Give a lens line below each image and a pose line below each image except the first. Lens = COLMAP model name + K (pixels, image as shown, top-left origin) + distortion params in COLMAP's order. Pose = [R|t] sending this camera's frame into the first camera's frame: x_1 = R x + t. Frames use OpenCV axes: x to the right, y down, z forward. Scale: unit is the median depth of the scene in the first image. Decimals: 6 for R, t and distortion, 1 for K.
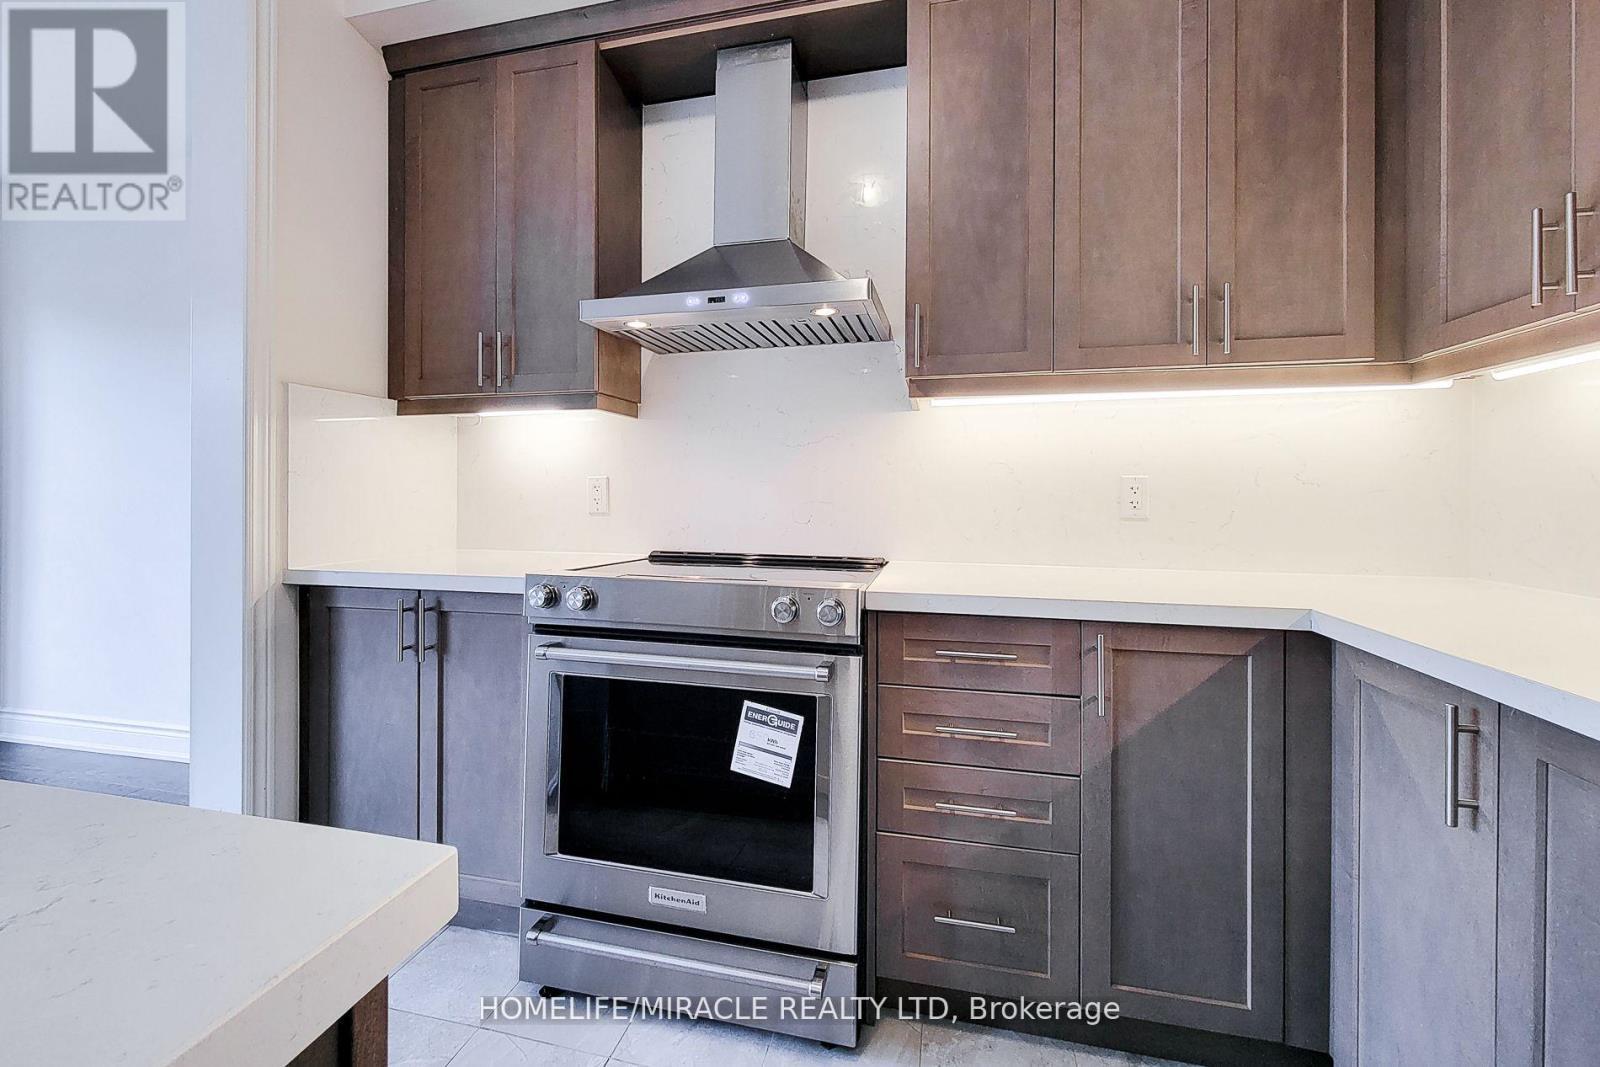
lens RADIAL K [[686.5, 0, 797.7], [0, 686.5, 494.1], [0, 0, 1]] dist [0.003476, 0.000436]
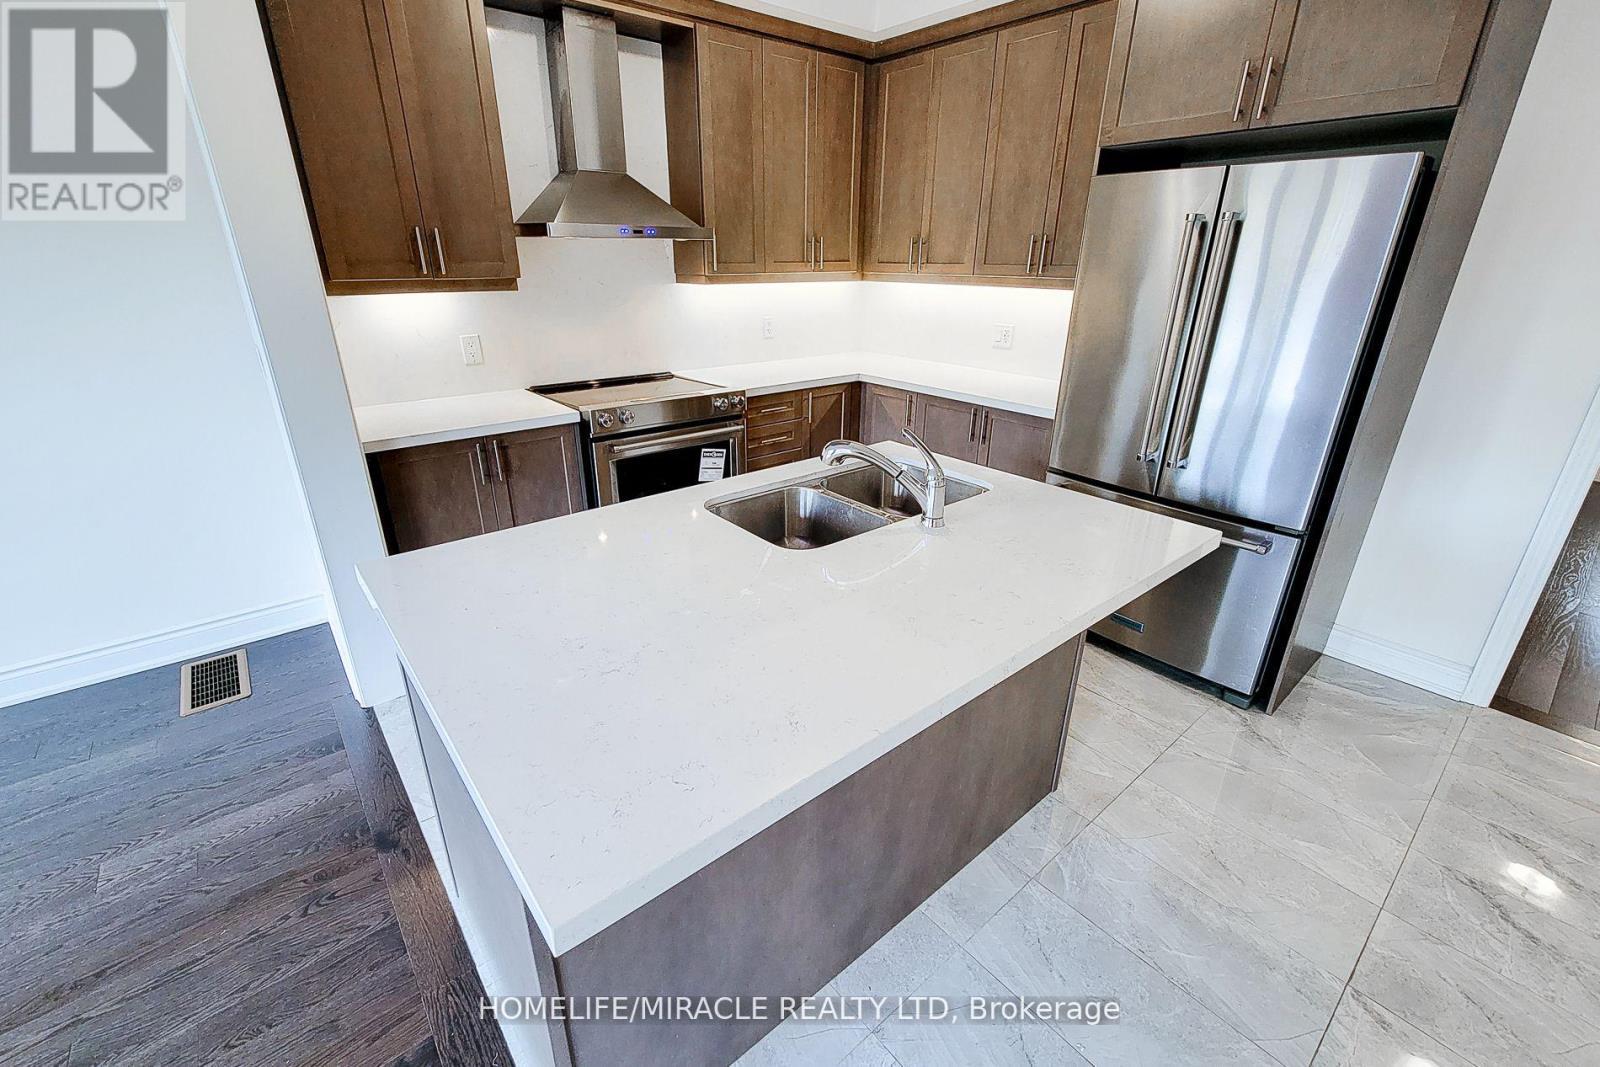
lens RADIAL K [[686.5, 0, 770.5], [0, 686.5, 525.0], [0, 0, 1]] dist [0.003476, 0.000436]
pose [[0.609167, -0.295807, 0.735808, -1.457963], [0.000623, 0.928009, 0.372558, -0.255763], [-0.793042, -0.226492, 0.565496, -0.404913]]
